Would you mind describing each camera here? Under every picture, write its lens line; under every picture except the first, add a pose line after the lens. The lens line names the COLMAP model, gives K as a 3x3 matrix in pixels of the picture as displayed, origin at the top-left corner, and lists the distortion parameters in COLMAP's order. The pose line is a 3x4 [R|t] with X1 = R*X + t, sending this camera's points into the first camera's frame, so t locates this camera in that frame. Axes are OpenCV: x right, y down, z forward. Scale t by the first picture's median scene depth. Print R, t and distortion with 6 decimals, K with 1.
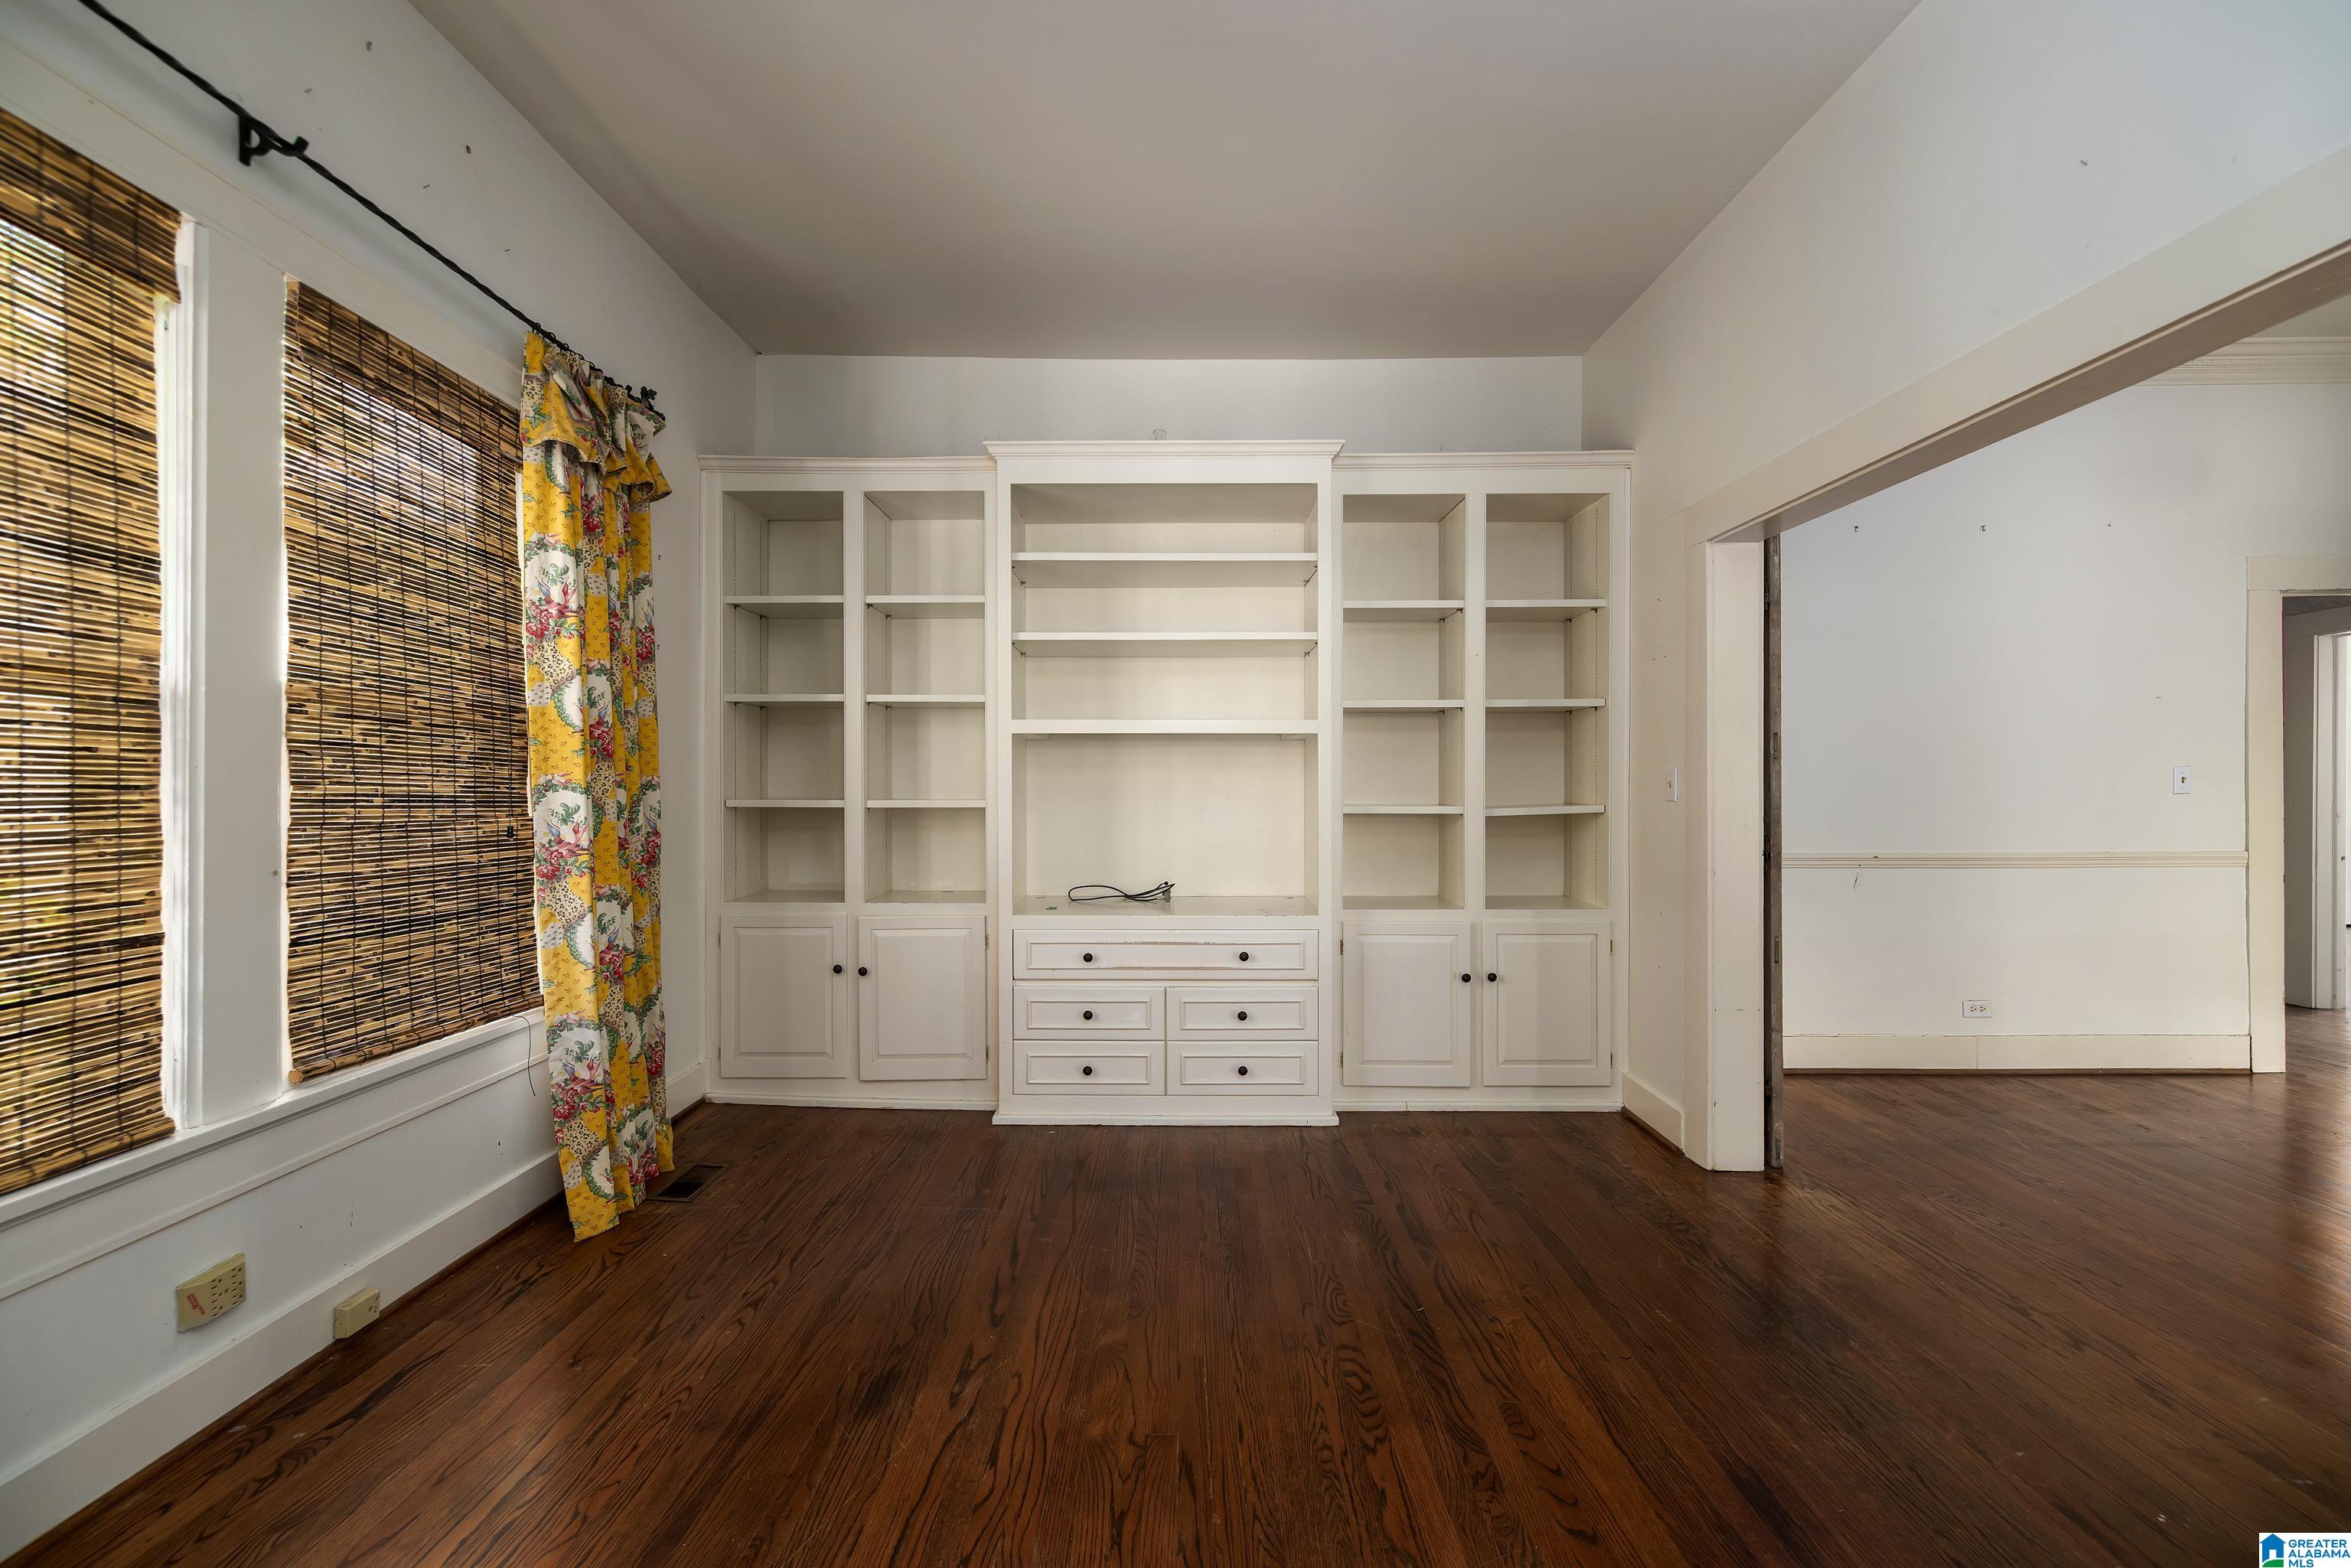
lens RADIAL K [[995.7, 0, 1141.0], [0, 995.7, 788.2], [0, 0, 1]] dist [-0.000132, -0.000185]
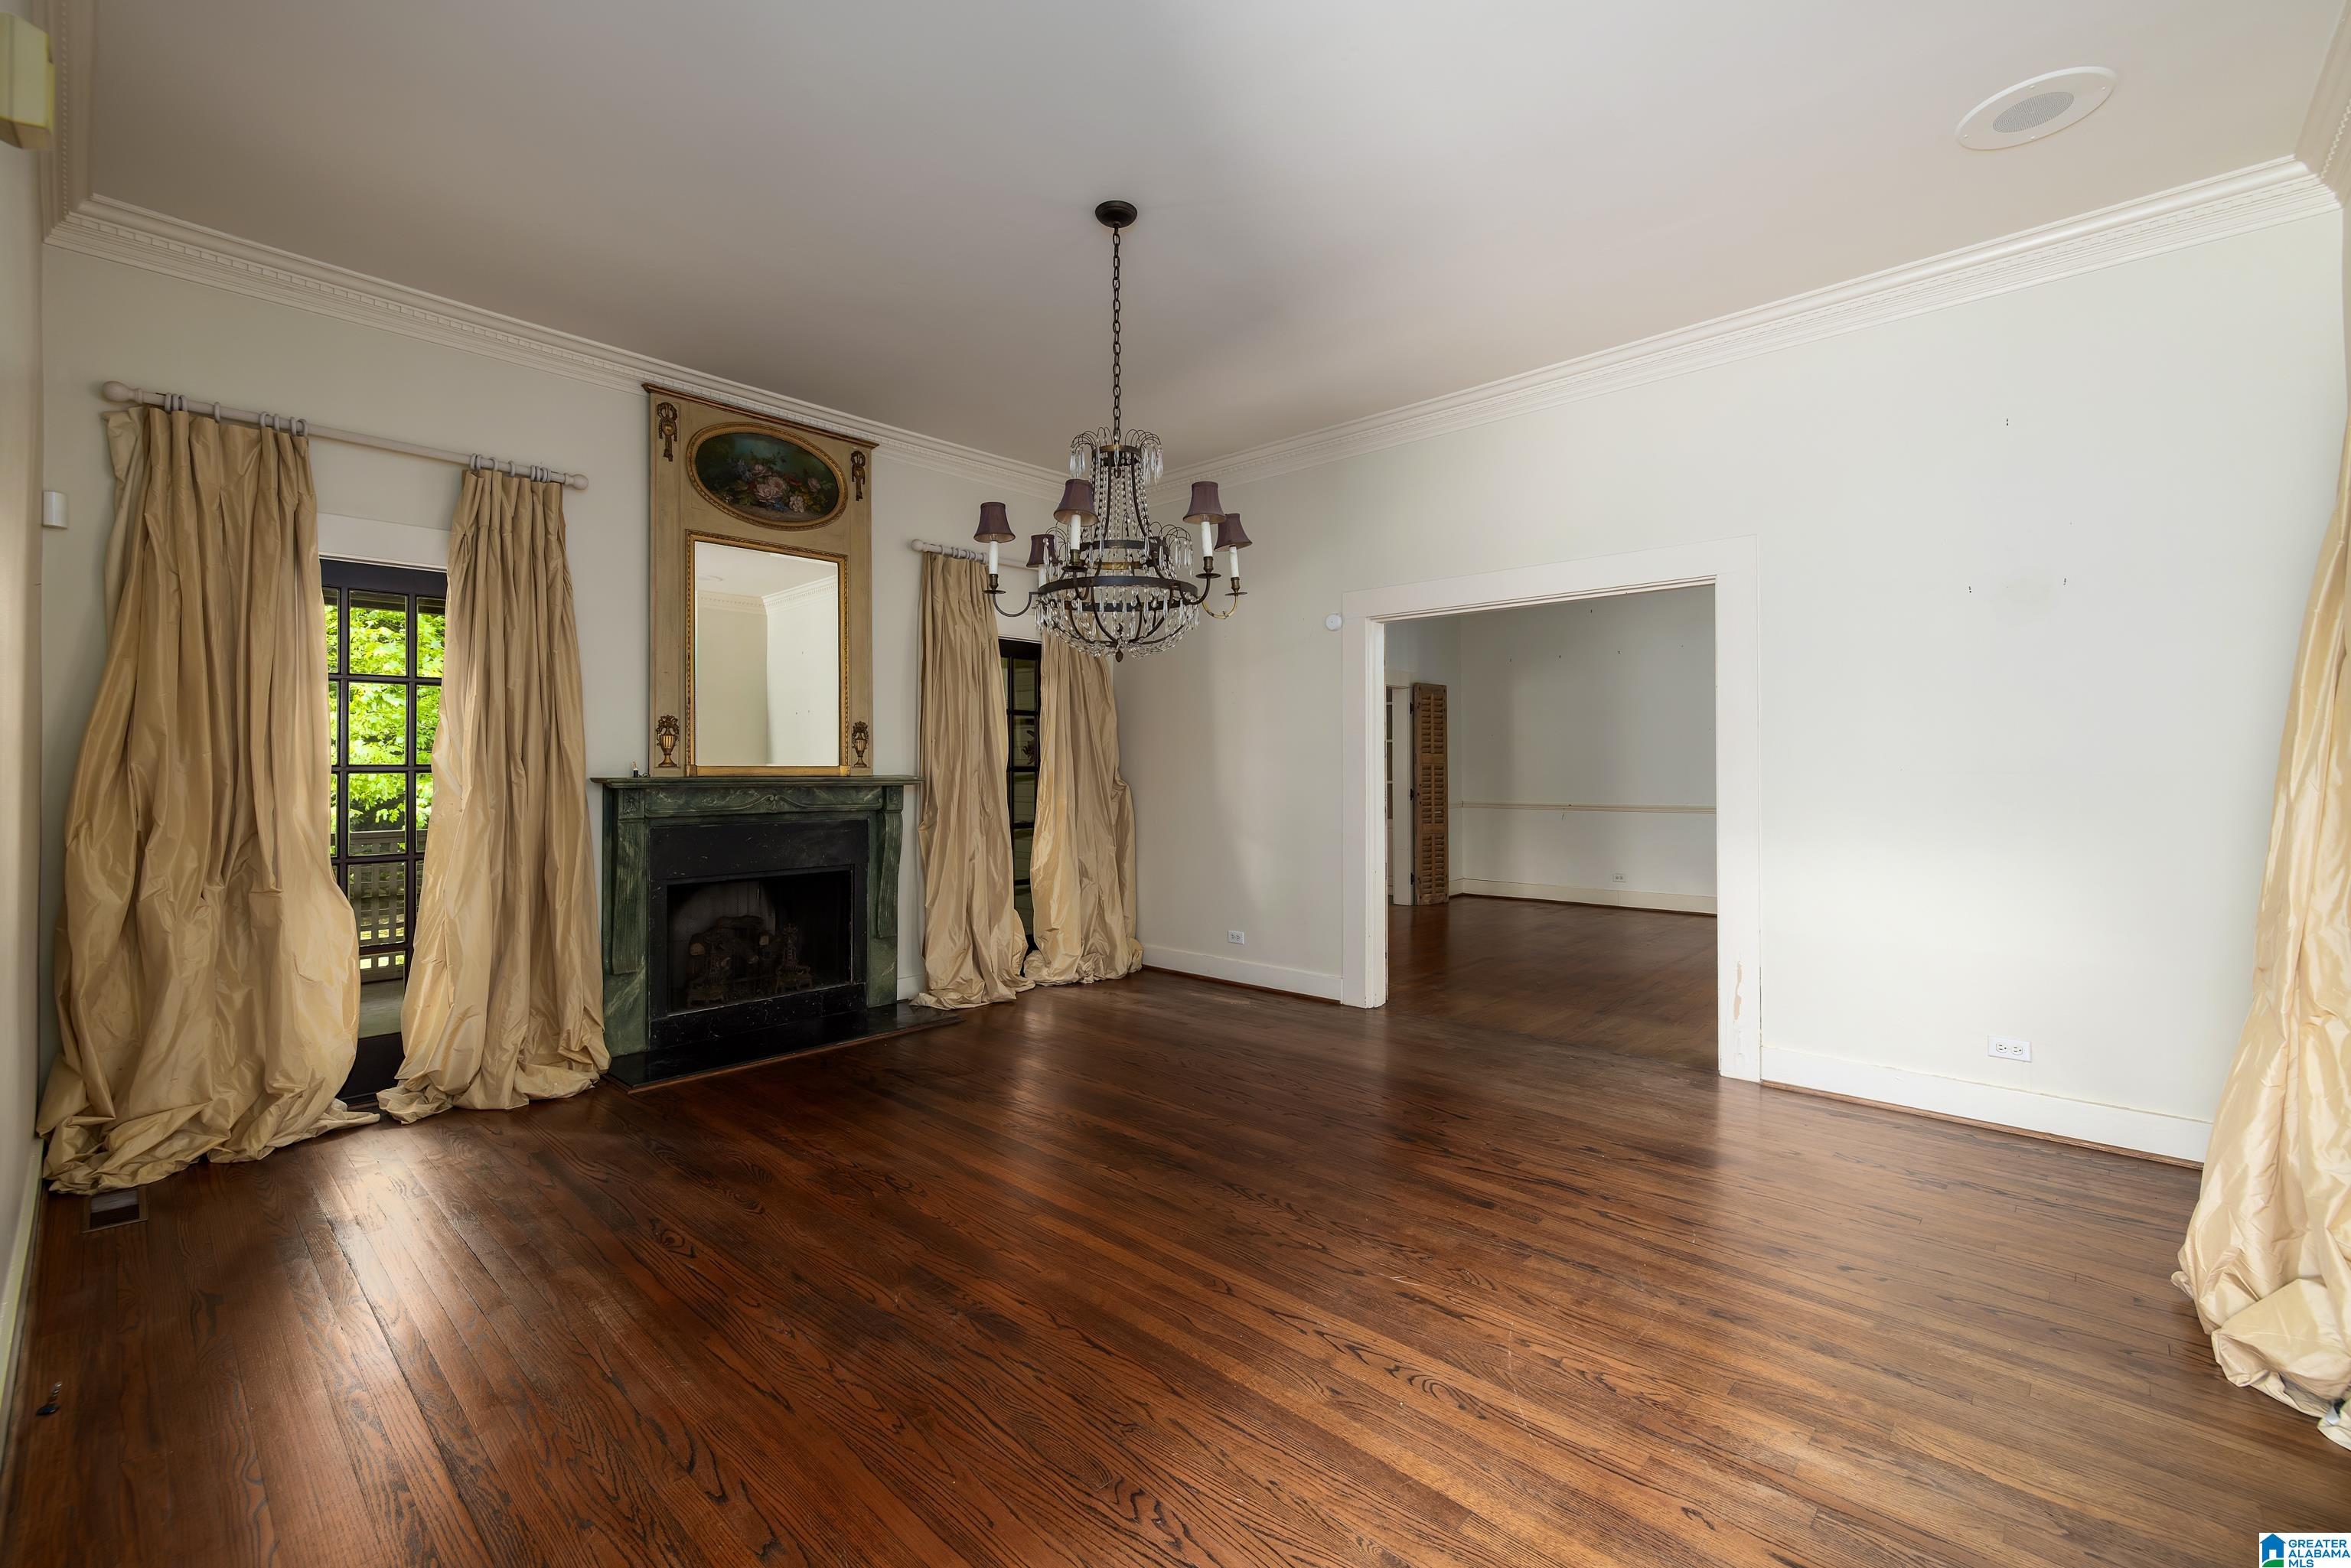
lens RADIAL K [[995.7, 0, 1165.8], [0, 995.7, 773.8], [0, 0, 1]] dist [-0.000132, -0.000185]
pose [[0.743427, 0.005117, -0.668798, 2.411180], [-0.000077, 0.999971, 0.007565, -0.025490], [0.668817, -0.005573, 0.743406, -1.920190]]
